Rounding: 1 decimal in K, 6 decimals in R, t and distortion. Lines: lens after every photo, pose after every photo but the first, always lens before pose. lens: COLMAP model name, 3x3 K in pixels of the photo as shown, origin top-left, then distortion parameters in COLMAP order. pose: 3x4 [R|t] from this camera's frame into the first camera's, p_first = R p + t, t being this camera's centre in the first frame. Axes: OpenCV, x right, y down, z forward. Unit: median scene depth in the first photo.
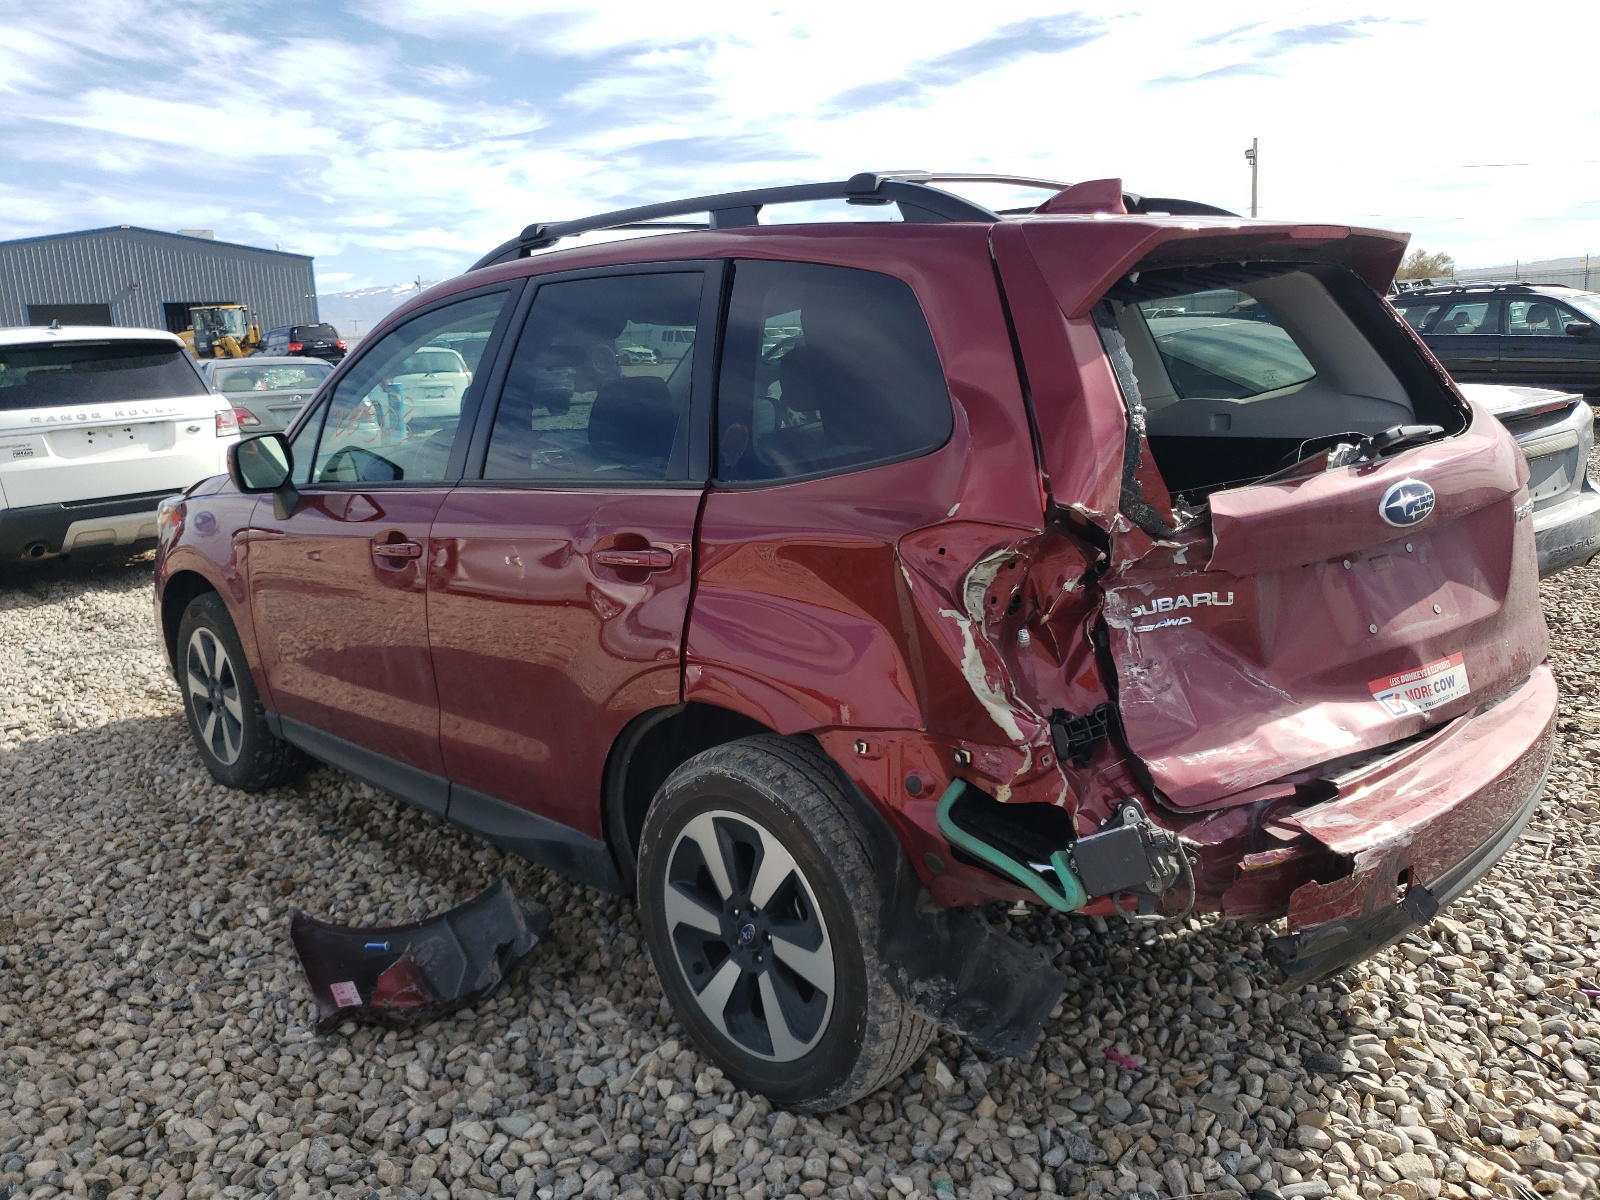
lens RADIAL K [[1218.2, 0, 800.0], [0, 1218.2, 600.0], [0, 0, 1]] dist [0.081266, -0.002088]
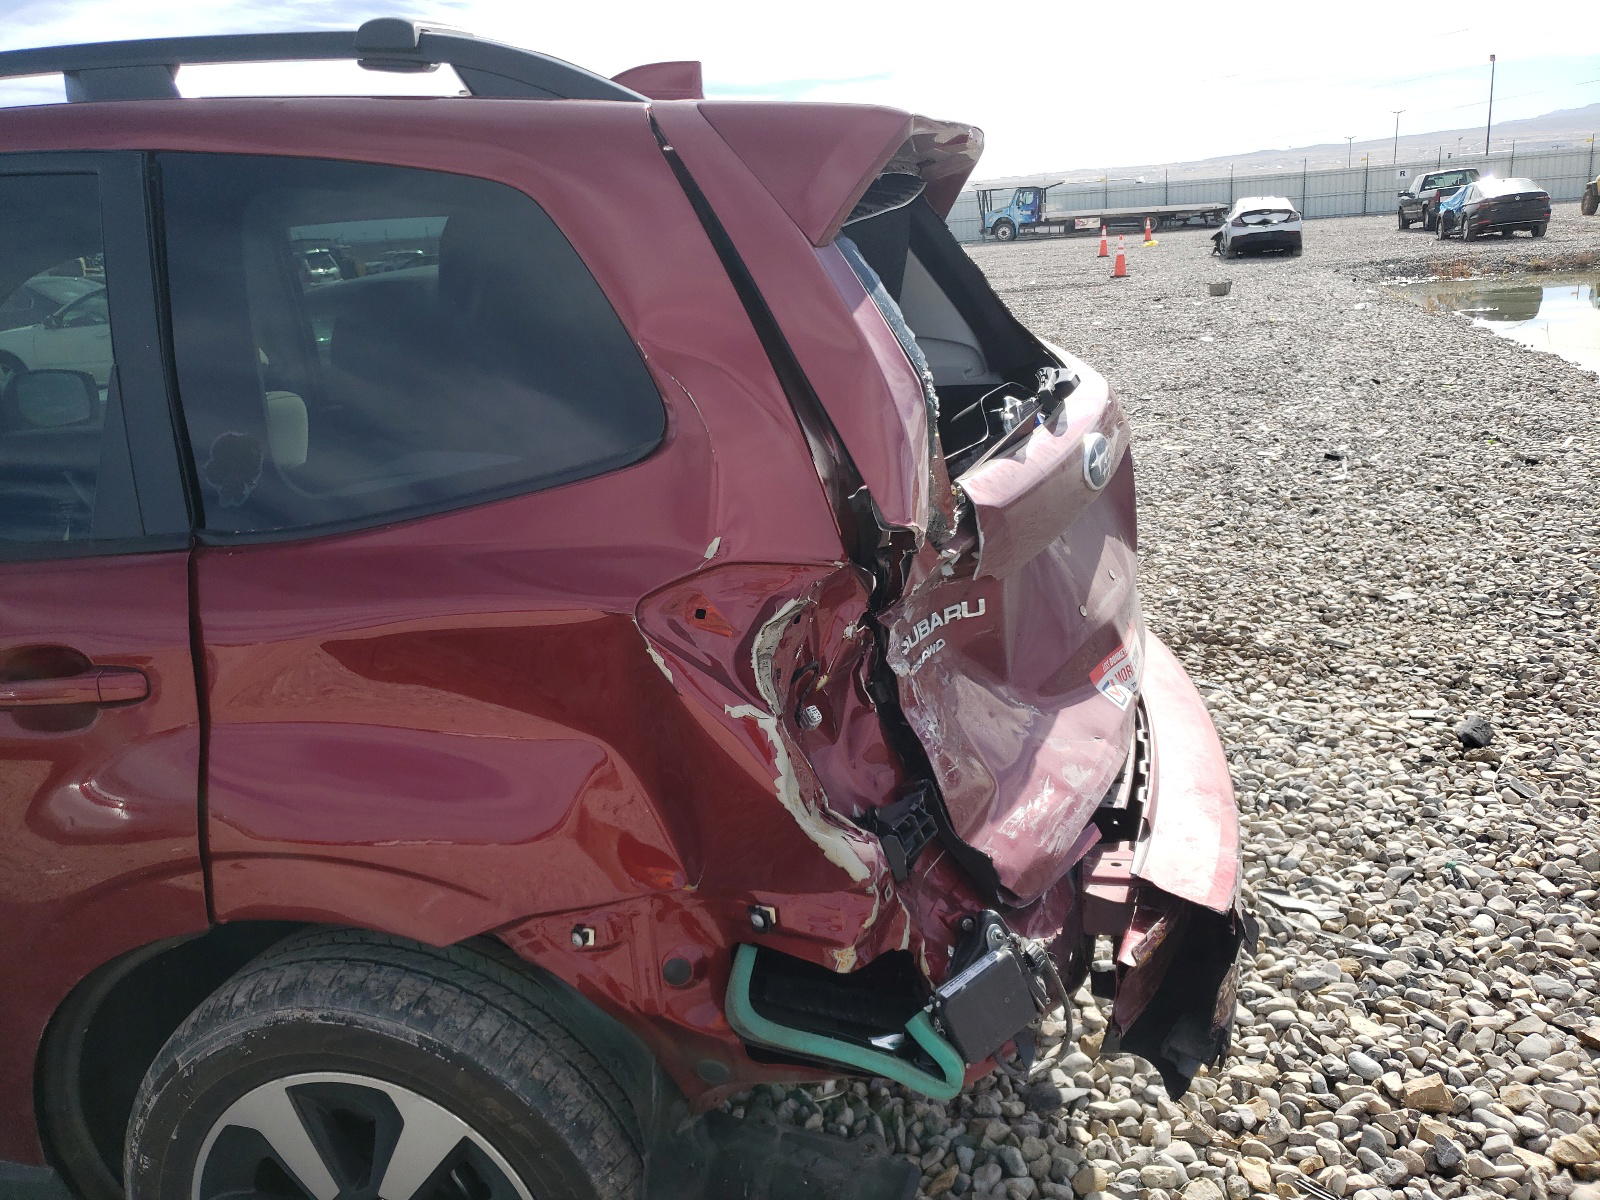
lens RADIAL K [[1286.6, 0, 800.0], [0, 1286.6, 600.0], [0, 0, 1]] dist [-0.049483, 0.050121]
pose [[0.837811, -0.153239, 0.524015, -0.170495], [0.134722, 0.988149, 0.073568, -0.080611], [-0.529078, 0.008960, 0.848526, 0.372253]]
